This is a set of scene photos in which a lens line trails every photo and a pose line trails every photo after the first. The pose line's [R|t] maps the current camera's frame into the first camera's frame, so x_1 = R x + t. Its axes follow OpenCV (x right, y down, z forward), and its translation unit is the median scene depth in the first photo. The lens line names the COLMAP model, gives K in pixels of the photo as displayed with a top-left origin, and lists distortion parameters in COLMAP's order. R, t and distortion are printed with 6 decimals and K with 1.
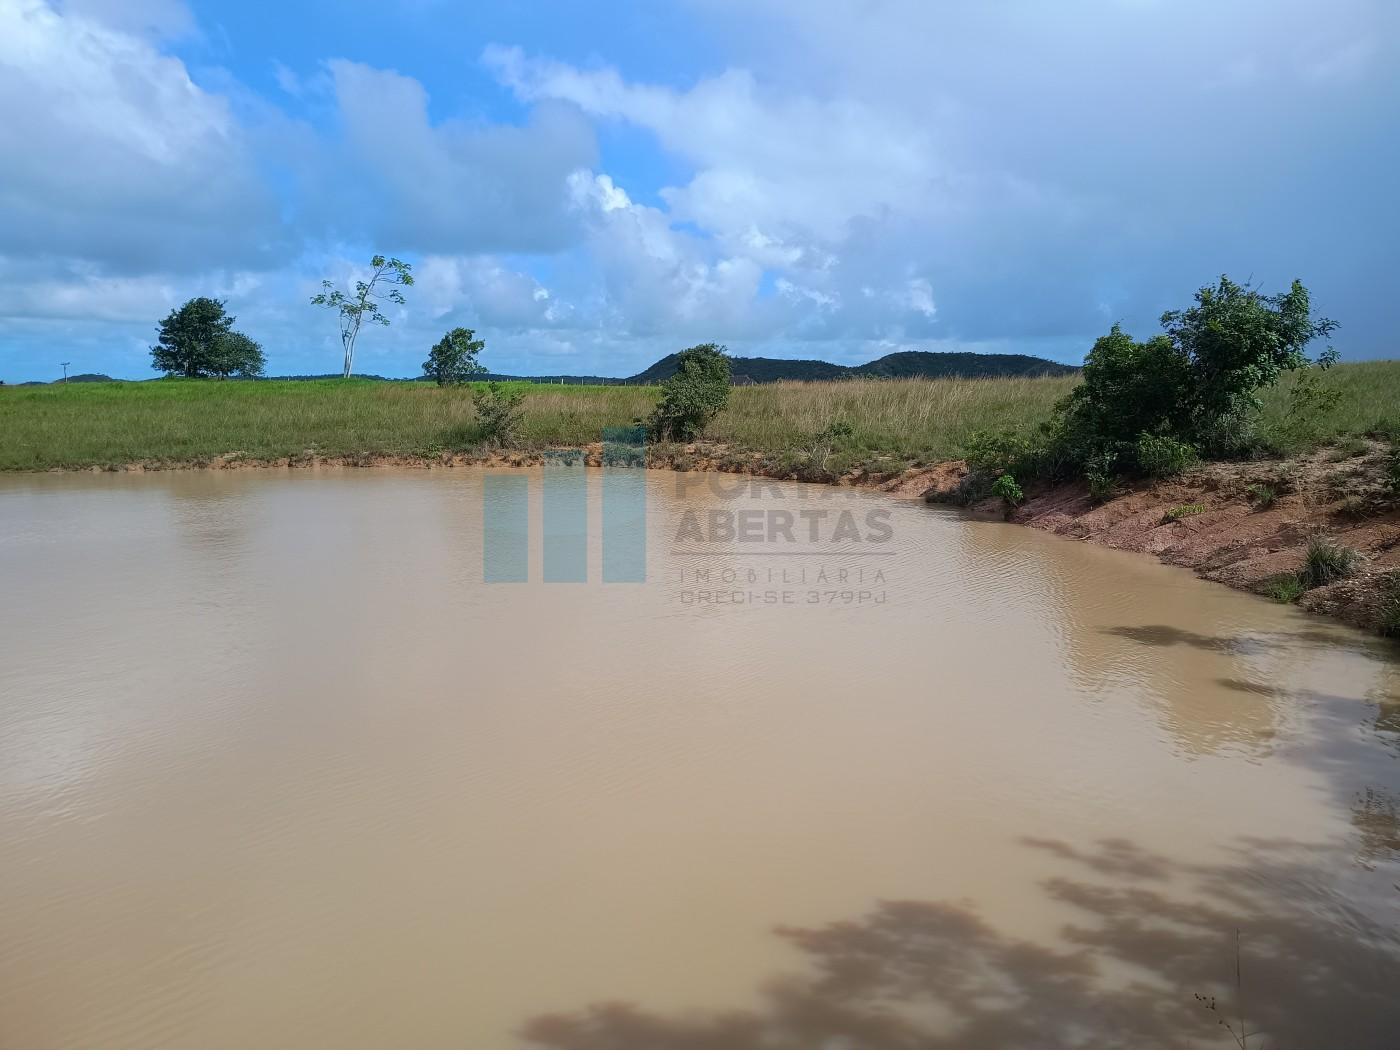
lens RADIAL K [[942.2, 0, 703.8], [0, 942.2, 533.2], [0, 0, 1]] dist [0.010306, -0.019274]
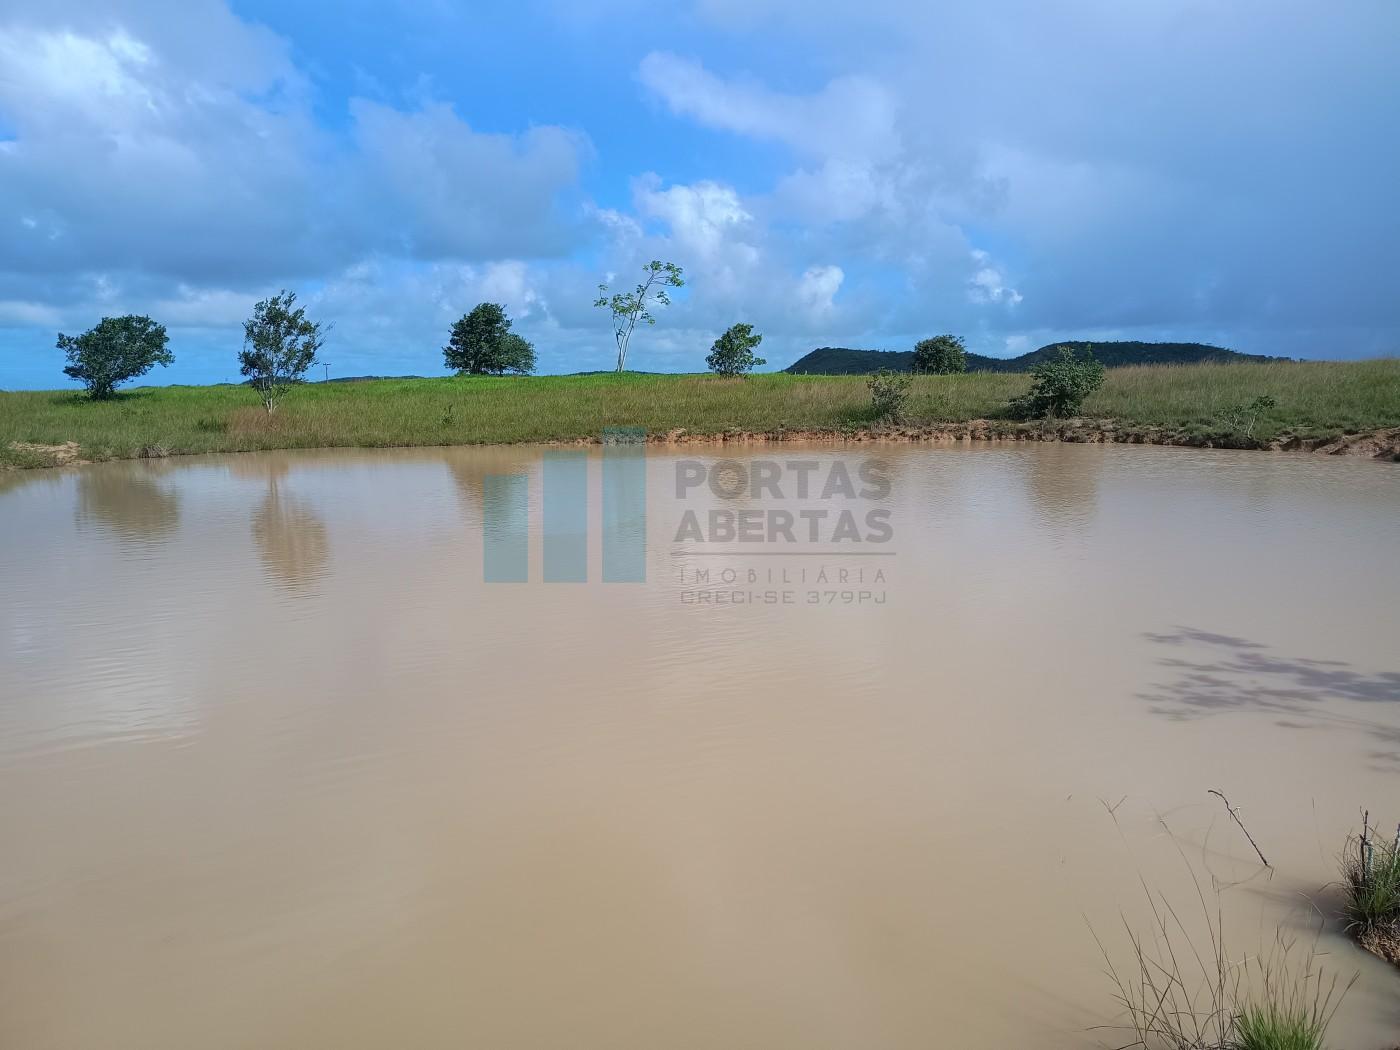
lens RADIAL K [[942.2, 0, 688.7], [0, 942.2, 516.8], [0, 0, 1]] dist [0.010306, -0.019274]
pose [[0.989744, 0.007810, -0.142641, -0.297633], [-0.009731, 0.999871, -0.012770, 0.038292], [0.142522, 0.014027, 0.989692, -0.166667]]
